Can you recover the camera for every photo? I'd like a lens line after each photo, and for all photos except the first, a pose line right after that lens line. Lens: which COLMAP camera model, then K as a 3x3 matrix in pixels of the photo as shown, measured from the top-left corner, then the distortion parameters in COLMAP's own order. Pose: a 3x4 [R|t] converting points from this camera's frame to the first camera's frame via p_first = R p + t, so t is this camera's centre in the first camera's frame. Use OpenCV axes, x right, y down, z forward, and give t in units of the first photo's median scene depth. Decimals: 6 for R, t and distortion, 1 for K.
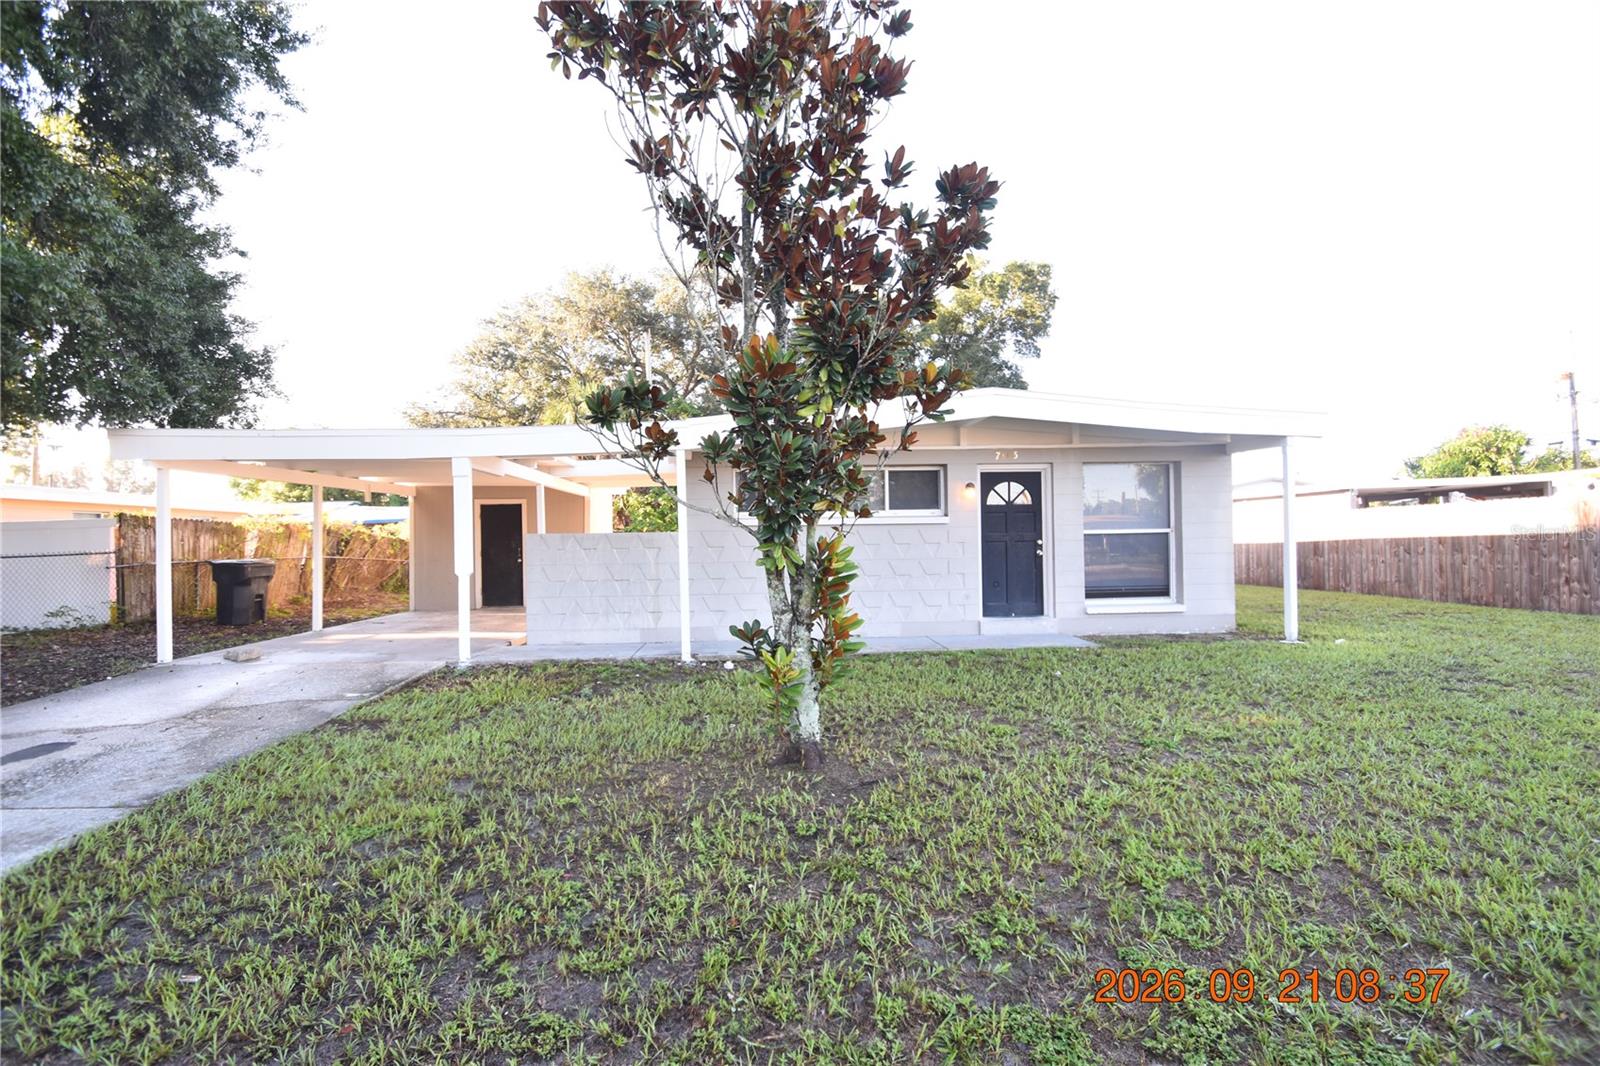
lens RADIAL K [[712.0, 0, 800.0], [0, 712.0, 533.0], [0, 0, 1]] dist [-0.017623, -0.000221]
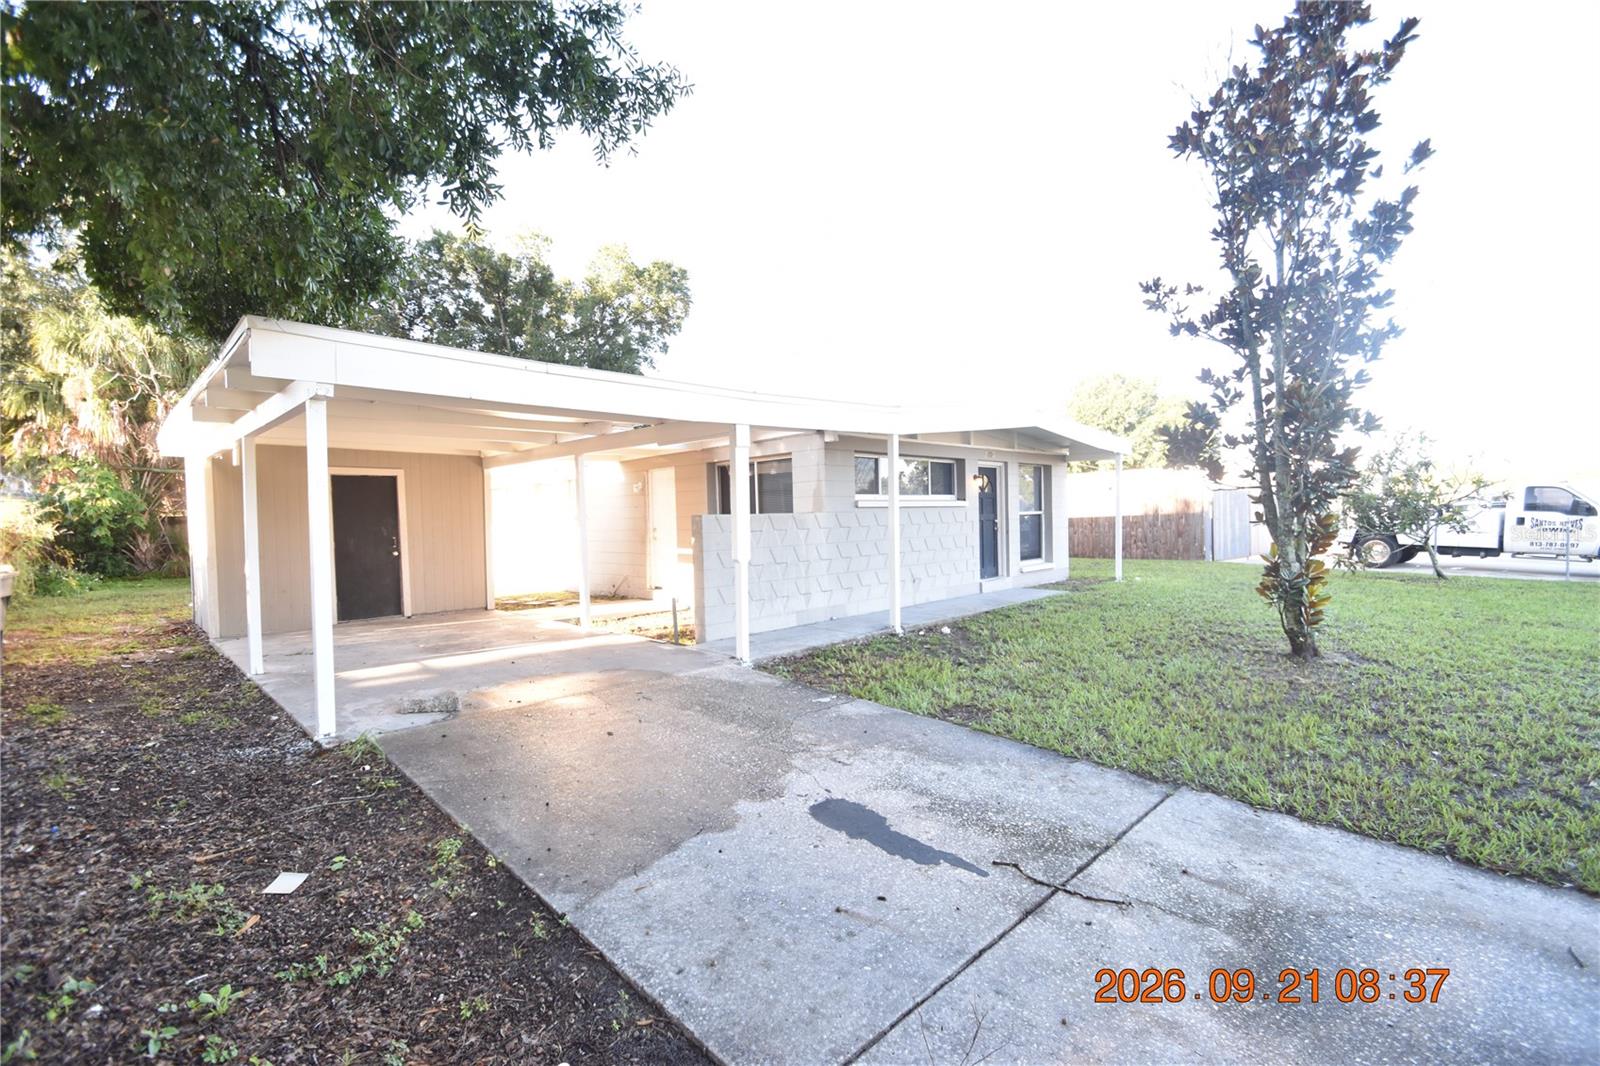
lens RADIAL K [[712.0, 0, 800.0], [0, 712.0, 533.0], [0, 0, 1]] dist [-0.017623, -0.000221]
pose [[0.751162, -0.015126, 0.659945, -0.816760], [0.003564, 0.999816, 0.018859, 0.007973], [-0.660109, -0.011814, 0.751077, 0.253463]]
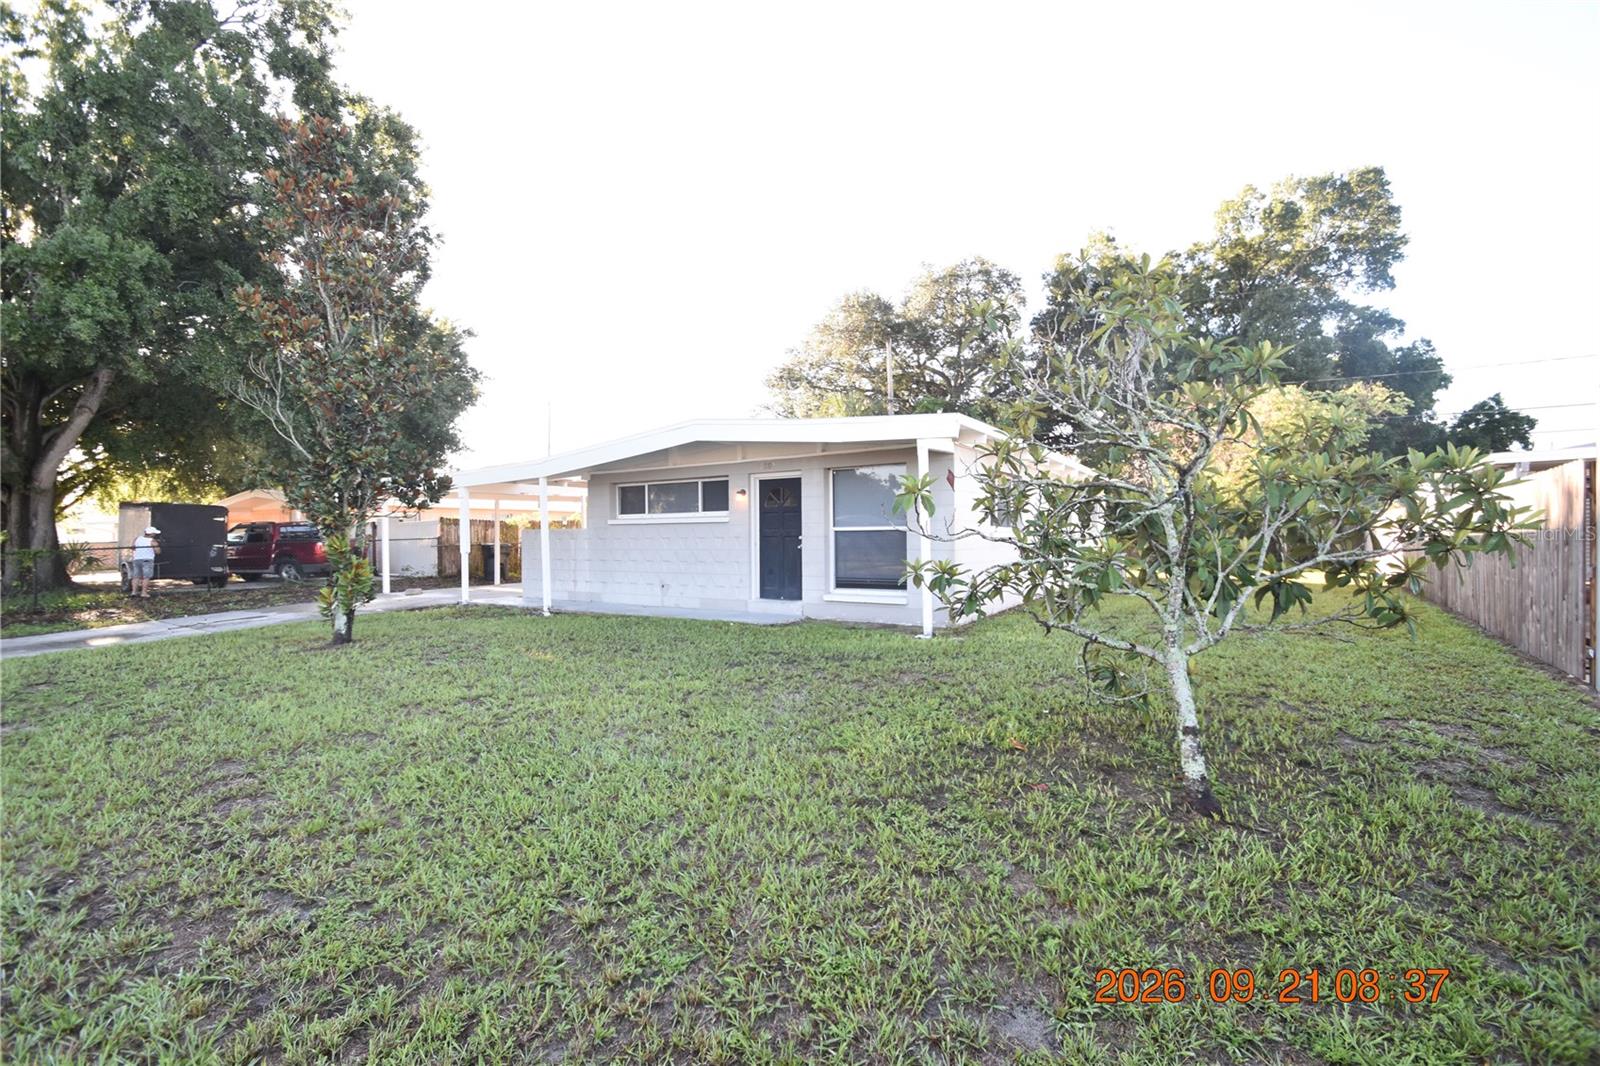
lens RADIAL K [[712.0, 0, 800.0], [0, 712.0, 533.0], [0, 0, 1]] dist [-0.017623, -0.000221]
pose [[0.799318, 0.004687, -0.600890, 1.041701], [0.008336, 0.999787, 0.018887, -0.016592], [0.600850, -0.020106, 0.799109, 0.059032]]
